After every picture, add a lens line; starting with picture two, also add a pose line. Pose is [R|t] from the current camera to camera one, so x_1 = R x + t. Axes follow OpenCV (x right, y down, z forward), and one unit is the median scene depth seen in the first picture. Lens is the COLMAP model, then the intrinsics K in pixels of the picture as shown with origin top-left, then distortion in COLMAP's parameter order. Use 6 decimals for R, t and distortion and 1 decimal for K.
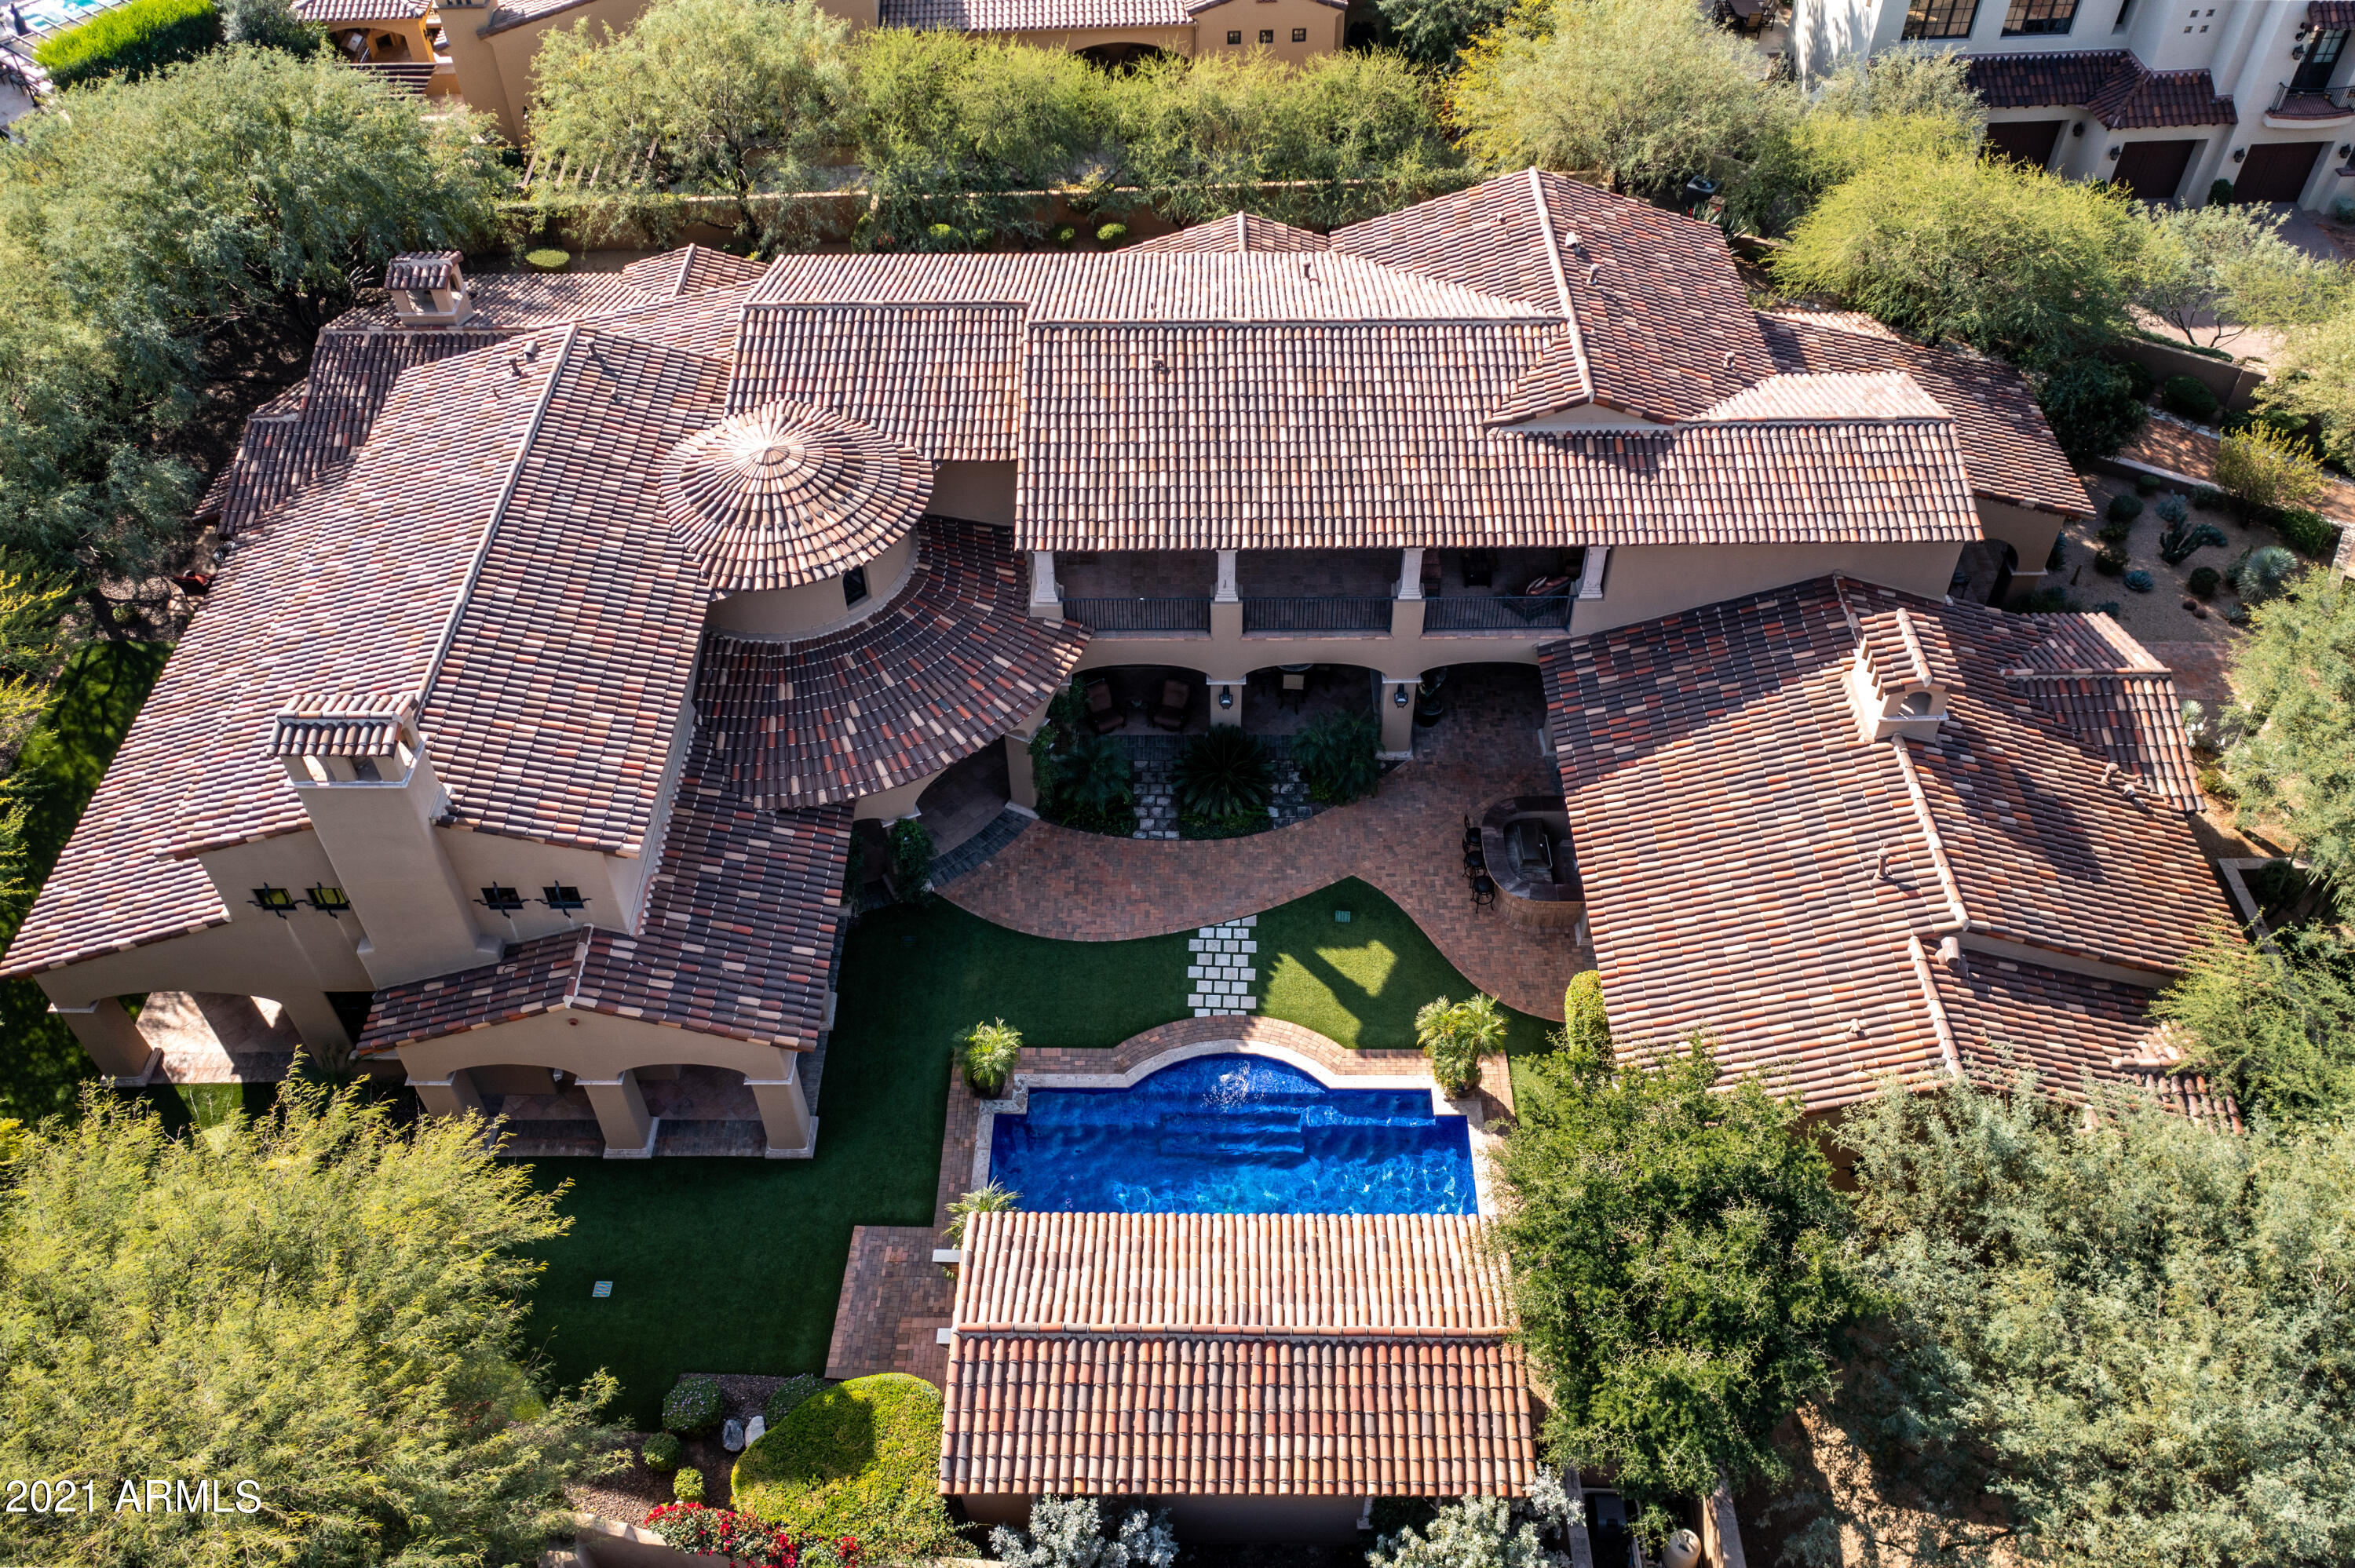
lens RADIAL K [[1909.1, 0, 1177.5], [0, 1909.1, 784.0], [0, 0, 1]] dist [0.006765, 0.009214]
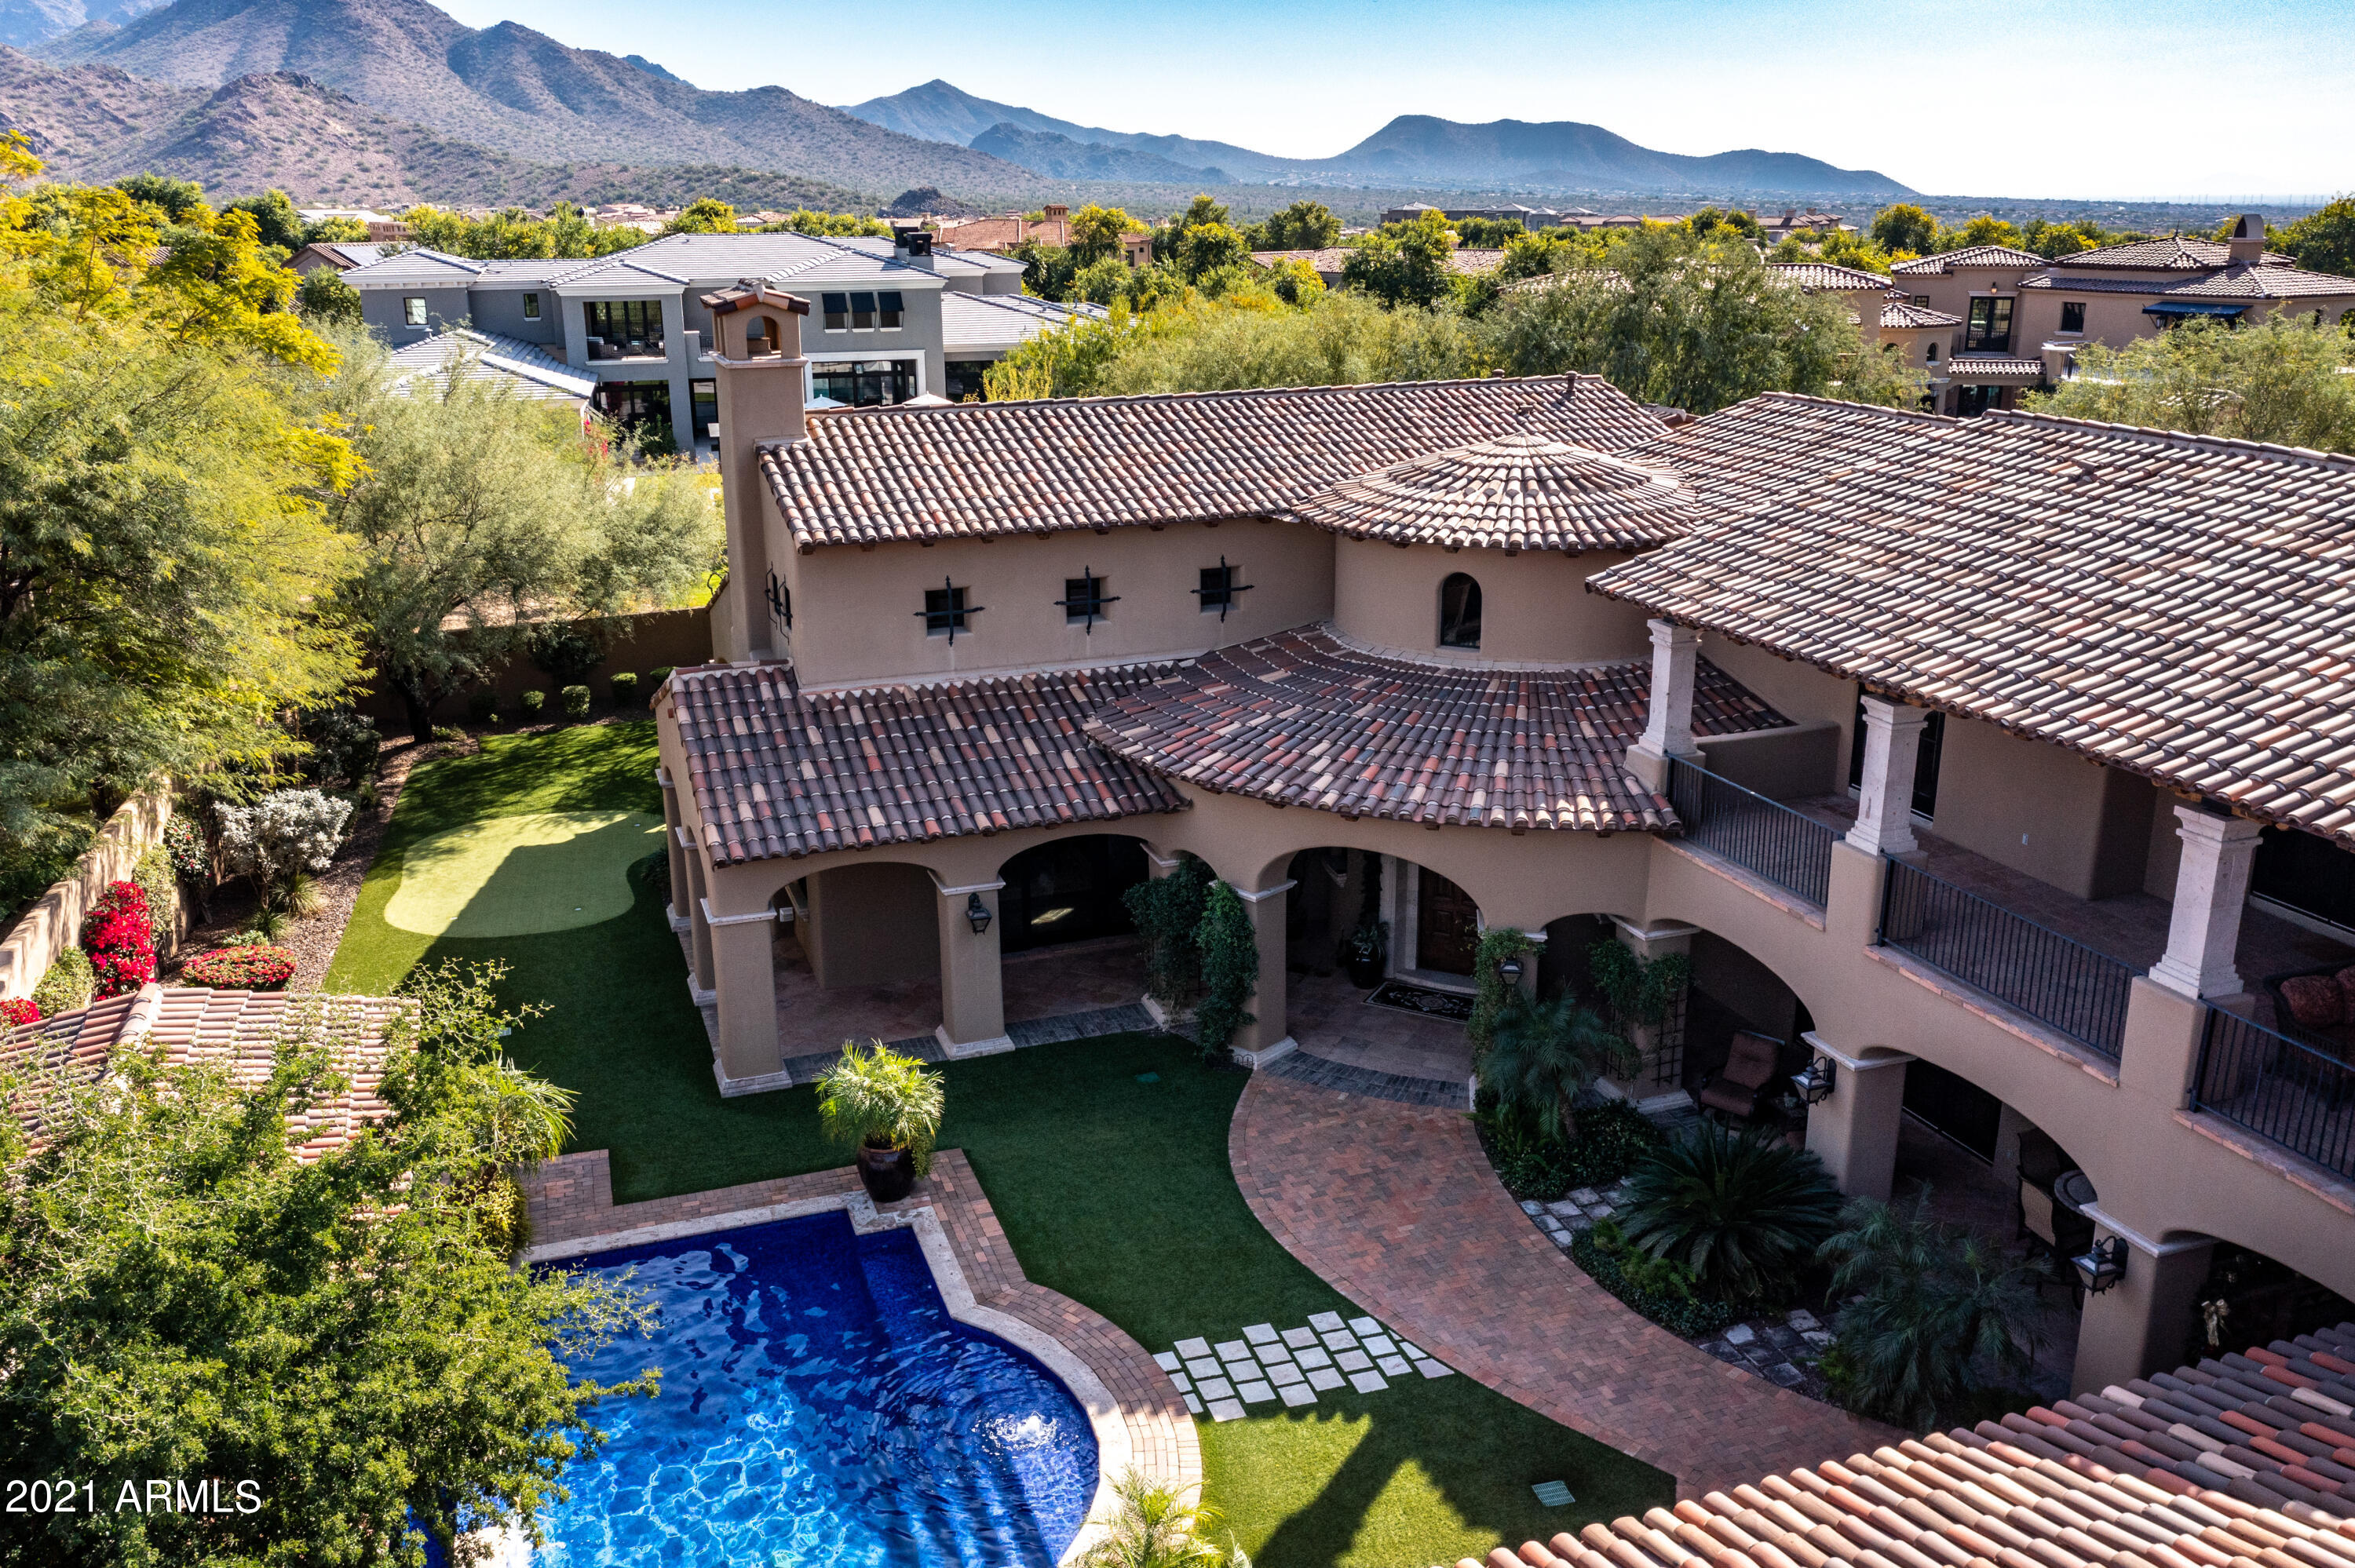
lens RADIAL K [[1895.0, 0, 1177.5], [0, 1895.0, 784.0], [0, 0, 1]] dist [-0.000387, 0.010590]
pose [[0.345604, 0.288960, -0.892782, 0.402873], [-0.673369, 0.738995, -0.021482, 0.019042], [0.653553, 0.608596, 0.449977, 0.689354]]
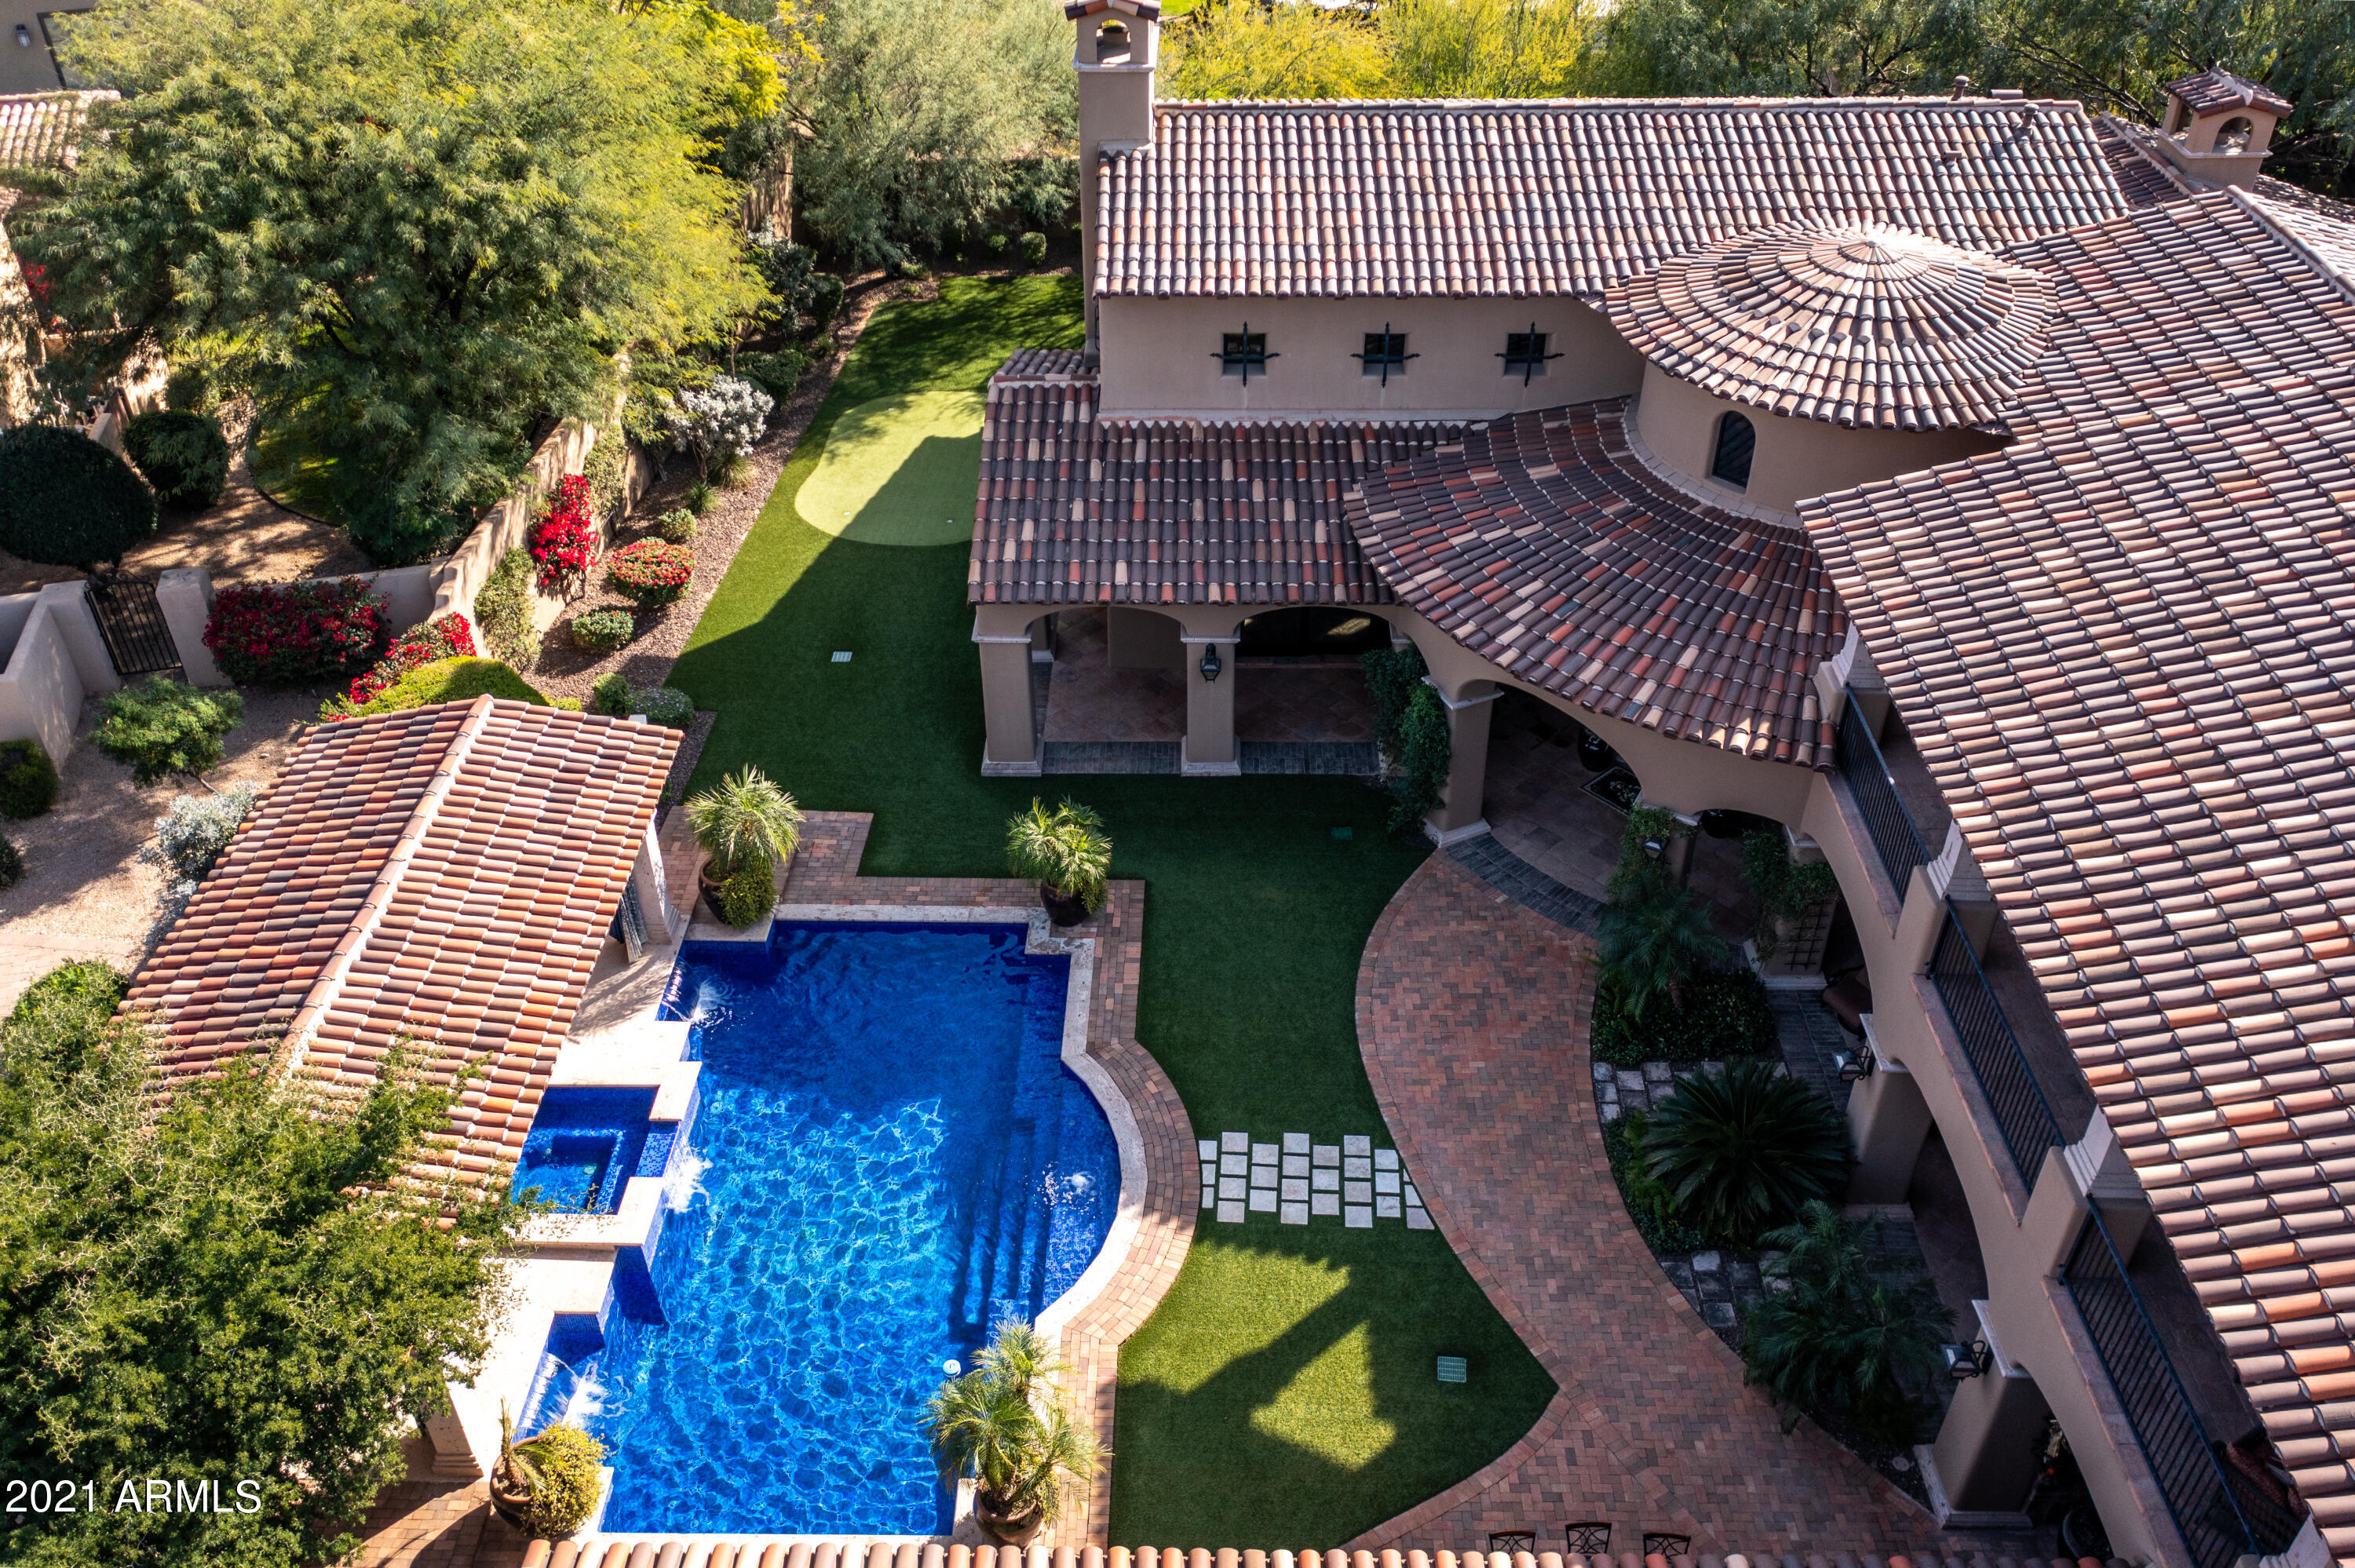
lens RADIAL K [[1909.1, 0, 1177.5], [0, 1909.1, 784.0], [0, 0, 1]] dist [0.006765, 0.009214]
pose [[-0.009549, 0.610781, -0.791742, 0.407585], [-0.716193, 0.548380, 0.431680, -0.188061], [0.697837, 0.571162, 0.432201, 0.671451]]
